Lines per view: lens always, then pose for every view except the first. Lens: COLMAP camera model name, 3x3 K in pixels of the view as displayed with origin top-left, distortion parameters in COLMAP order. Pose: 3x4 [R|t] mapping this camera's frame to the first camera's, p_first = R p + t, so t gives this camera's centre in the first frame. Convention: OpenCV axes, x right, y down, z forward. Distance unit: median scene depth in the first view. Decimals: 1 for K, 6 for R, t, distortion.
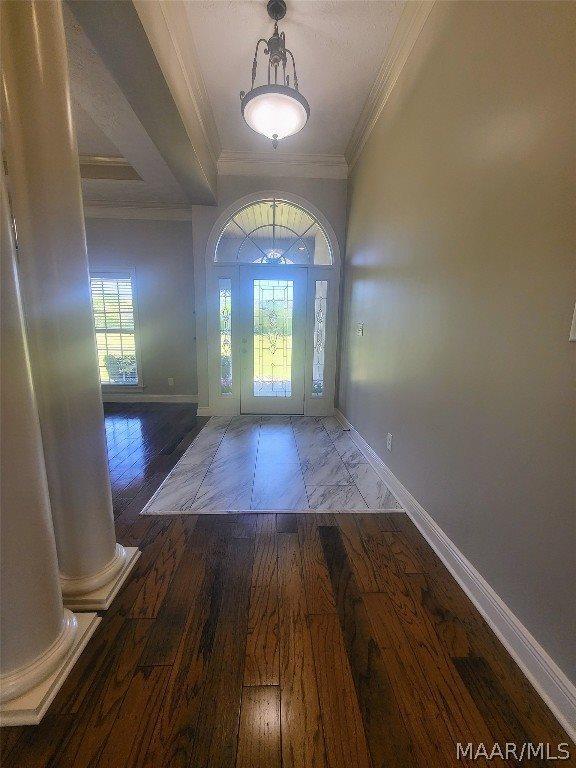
lens RADIAL K [[306.1, 0, 288.0], [0, 306.1, 384.0], [0, 0, 1]] dist [-0.000067, -0.000096]
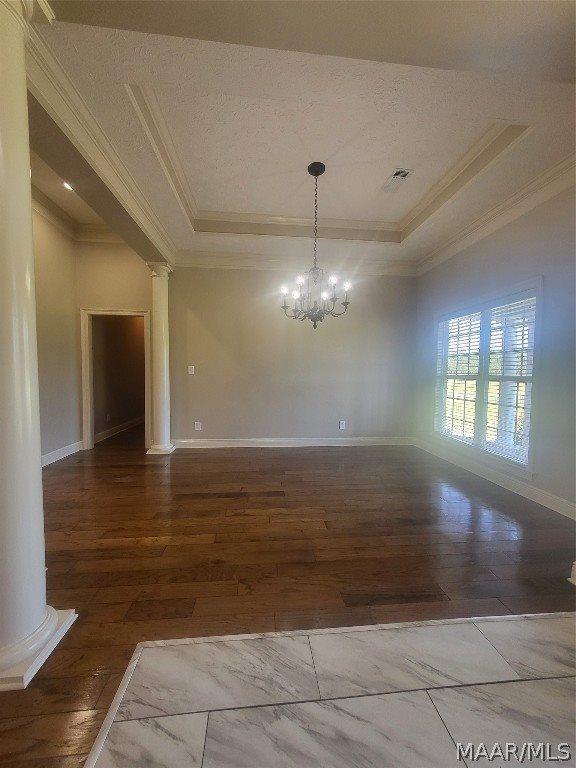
lens RADIAL K [[306.1, 0, 288.0], [0, 306.1, 384.0], [0, 0, 1]] dist [-0.000067, -0.000096]
pose [[0.055423, 0.025781, -0.998130, 0.161584], [-0.185057, 0.982612, 0.015105, -0.173477], [0.981164, 0.183874, 0.059230, 1.008360]]
